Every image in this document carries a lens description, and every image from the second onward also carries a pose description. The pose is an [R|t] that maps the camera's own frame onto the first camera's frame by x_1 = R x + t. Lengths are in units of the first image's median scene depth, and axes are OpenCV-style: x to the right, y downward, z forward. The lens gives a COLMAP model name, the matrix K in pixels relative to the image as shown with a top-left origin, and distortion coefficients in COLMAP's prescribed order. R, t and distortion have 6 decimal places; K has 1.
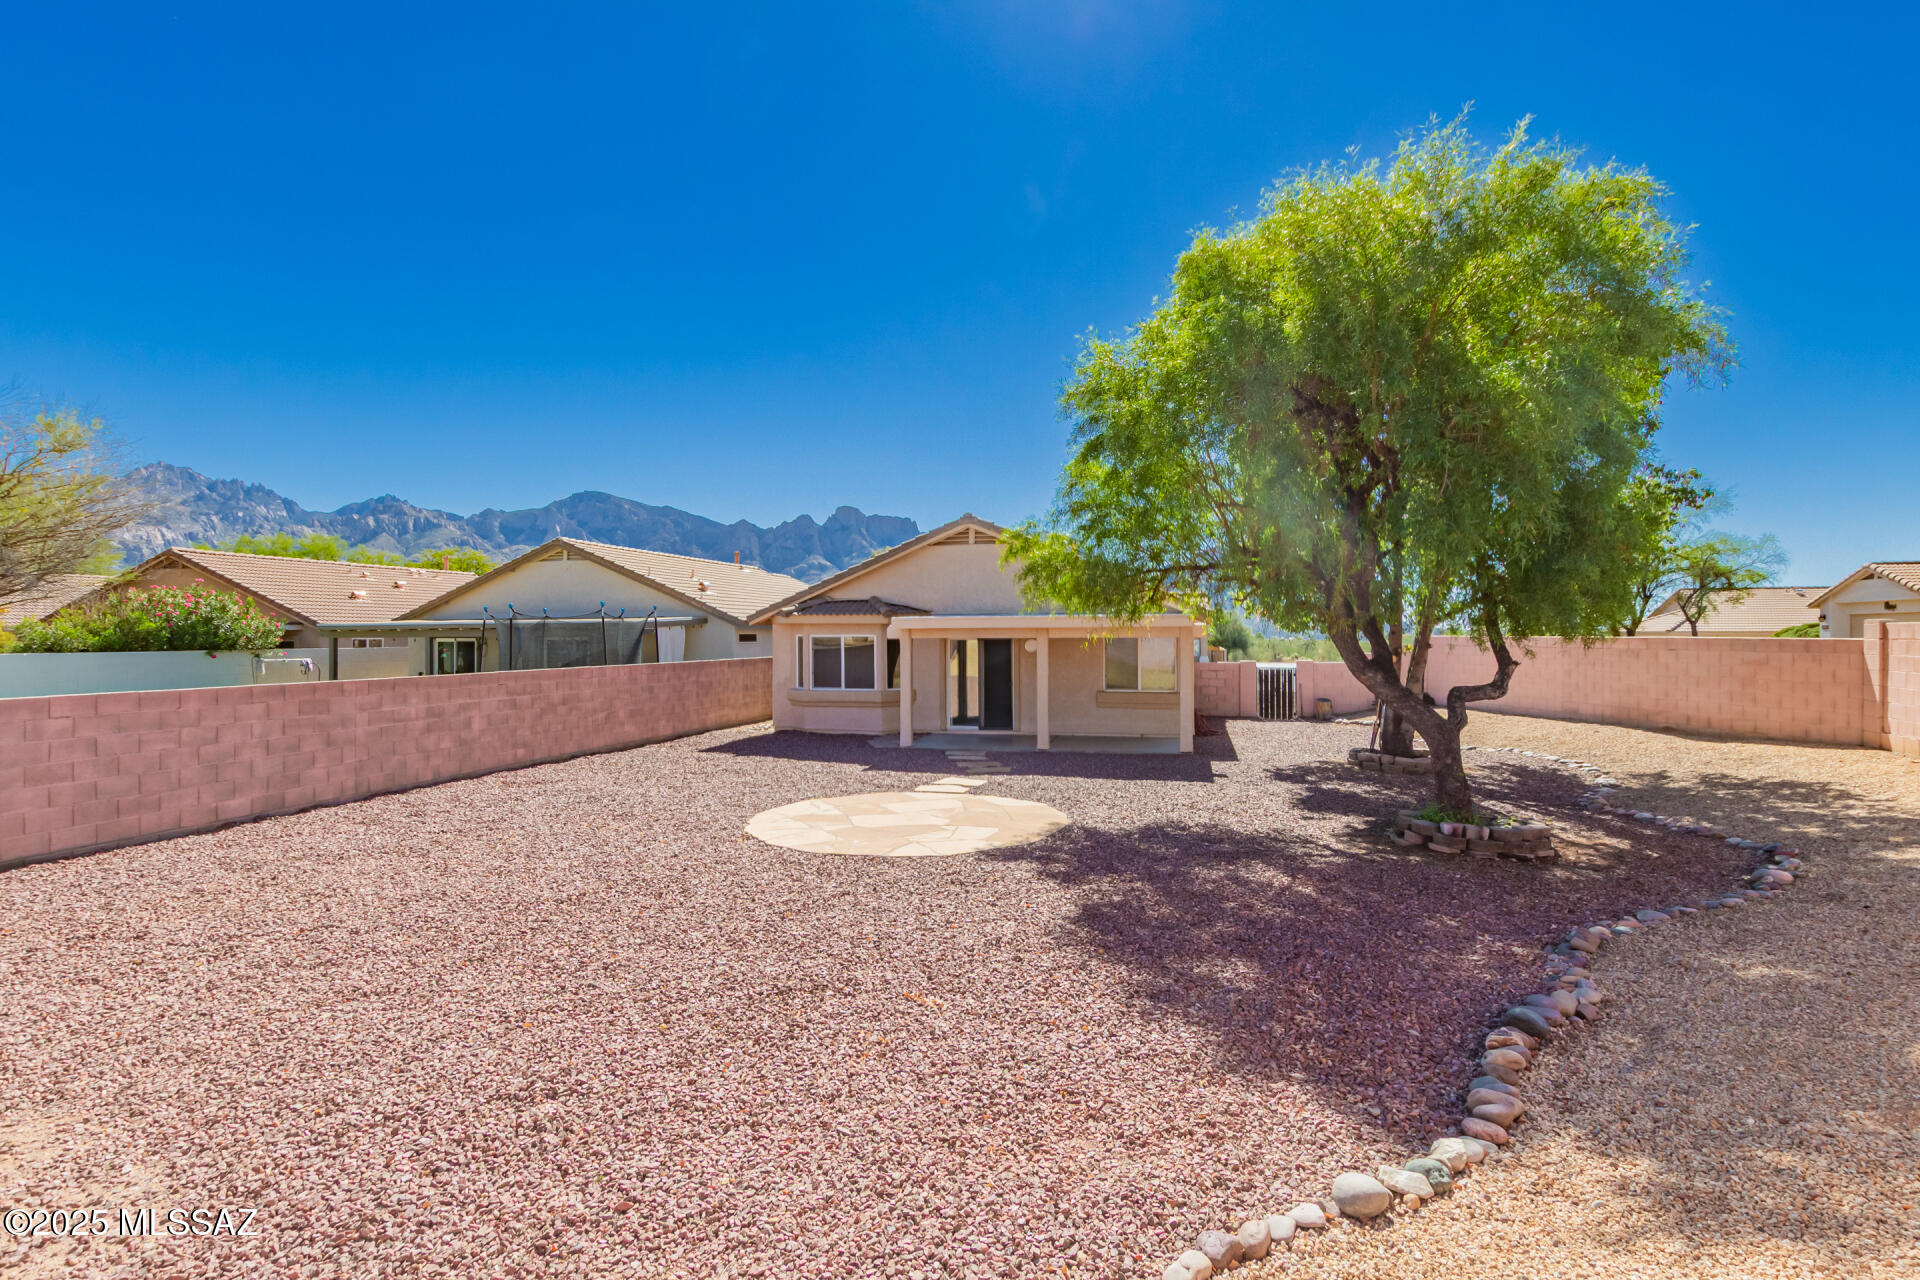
lens RADIAL K [[892.7, 0, 974.0], [0, 892.7, 647.2], [0, 0, 1]] dist [0.034973, 0.001294]
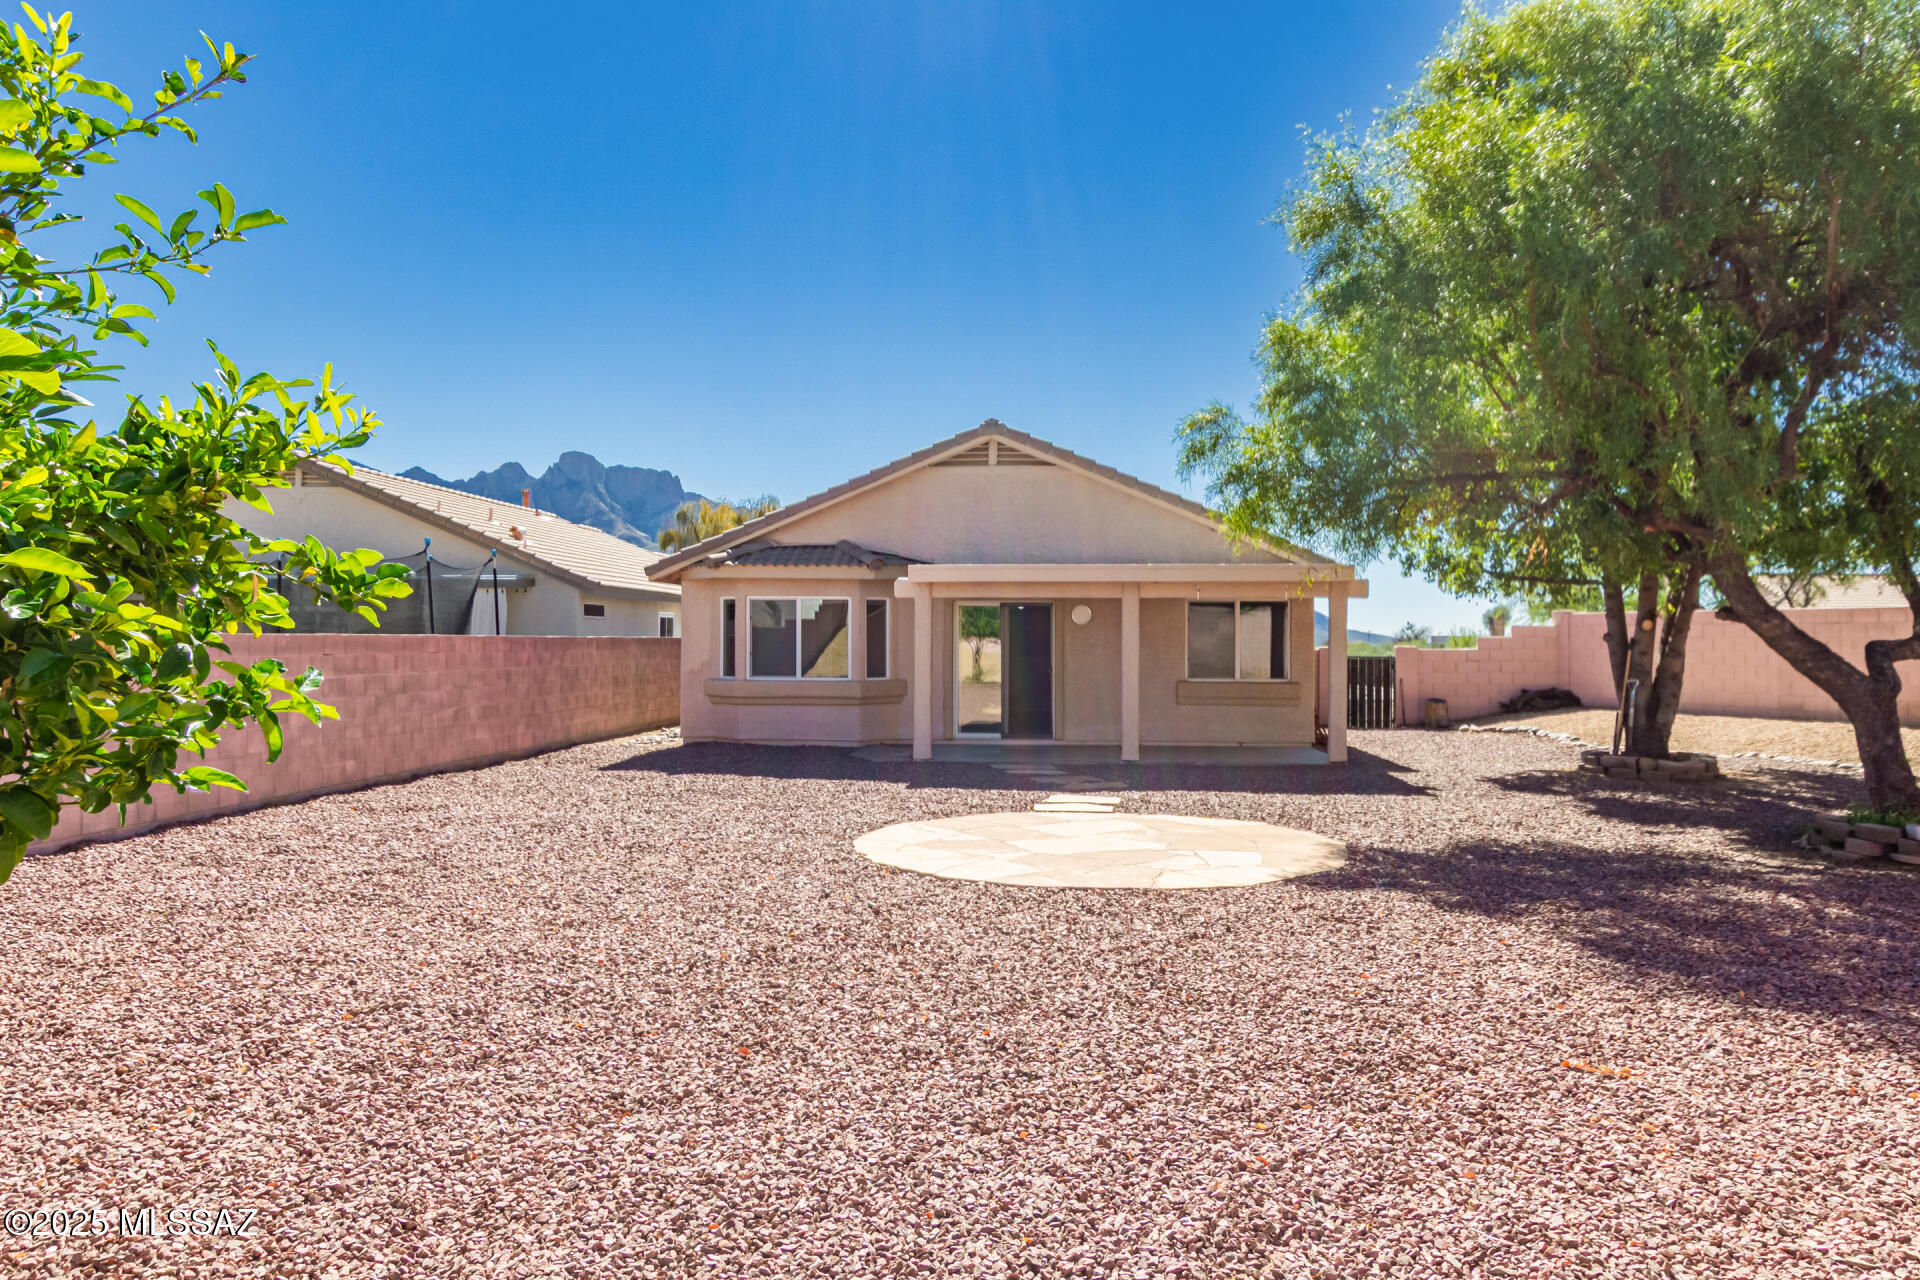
lens RADIAL K [[1252.1, 0, 954.5], [0, 1252.1, 637.2], [0, 0, 1]] dist [0.028626, 0.000690]
pose [[0.987537, 0.007787, 0.157192, -0.183631], [-0.004959, 0.999819, -0.018373, 0.033800], [-0.157306, 0.017365, 0.987397, 0.063691]]
